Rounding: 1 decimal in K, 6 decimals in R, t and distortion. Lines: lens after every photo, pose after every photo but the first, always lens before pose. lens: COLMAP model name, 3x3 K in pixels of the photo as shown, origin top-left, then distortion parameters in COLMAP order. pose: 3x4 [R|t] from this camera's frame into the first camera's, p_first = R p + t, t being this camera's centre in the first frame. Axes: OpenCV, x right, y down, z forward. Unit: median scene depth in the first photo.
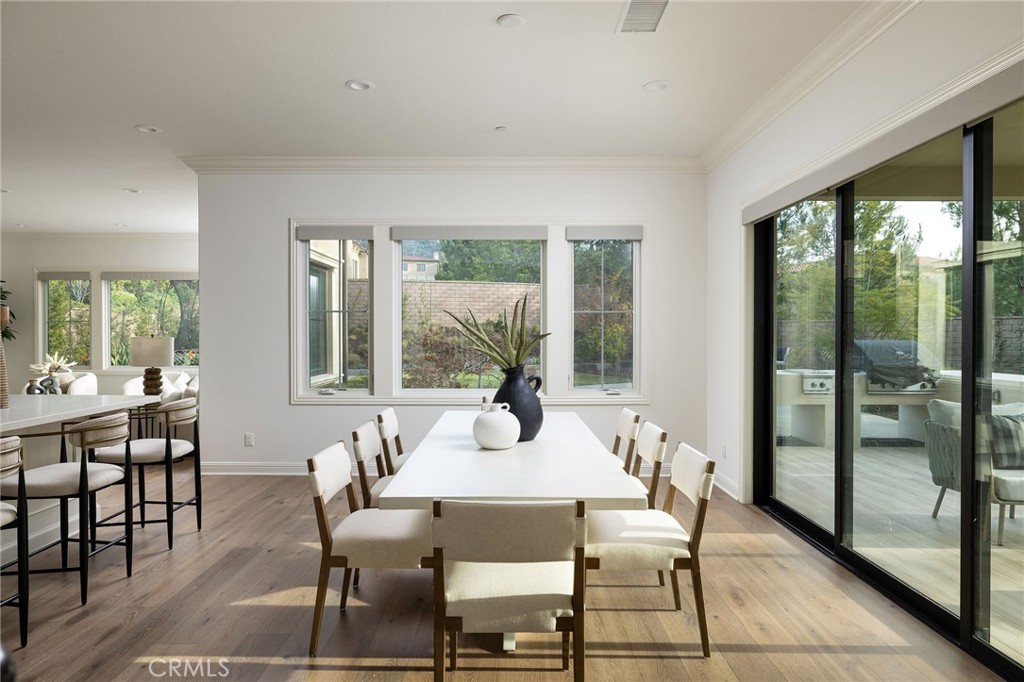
lens RADIAL K [[645.0, 0, 511.2], [0, 645.0, 339.1], [0, 0, 1]] dist [-0.000294, 0.001693]
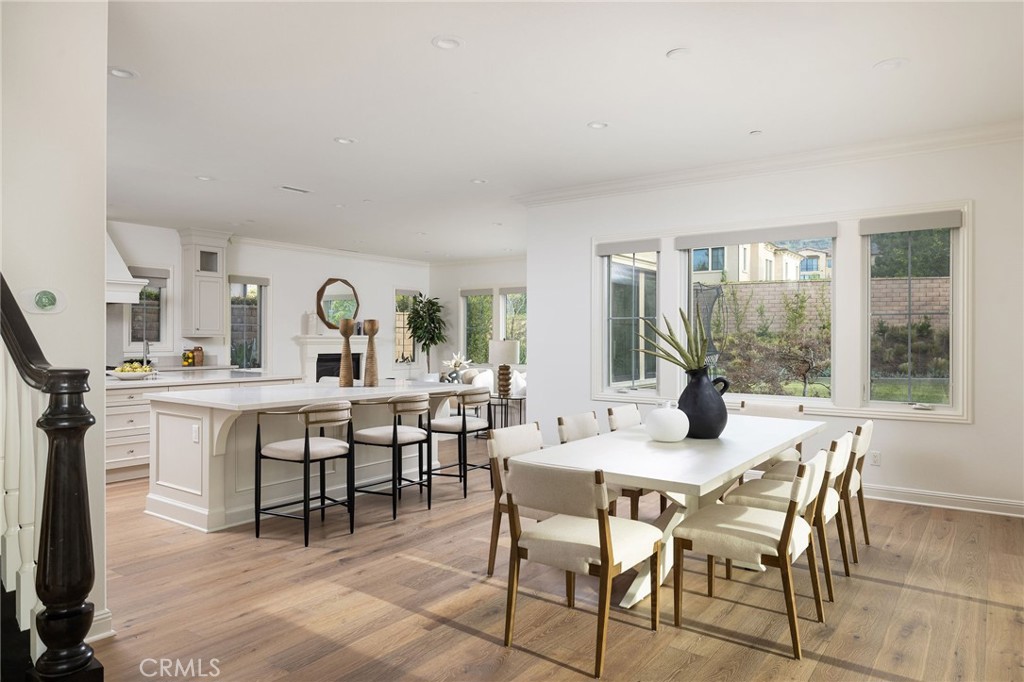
lens RADIAL K [[675.4, 0, 511.9], [0, 675.4, 338.4], [0, 0, 1]] dist [0.000841, 0.000134]
pose [[0.807838, 0.002682, -0.589398, 0.452723], [-0.008126, 0.999945, -0.006587, 0.002616], [0.589348, 0.010111, 0.807816, -0.095556]]
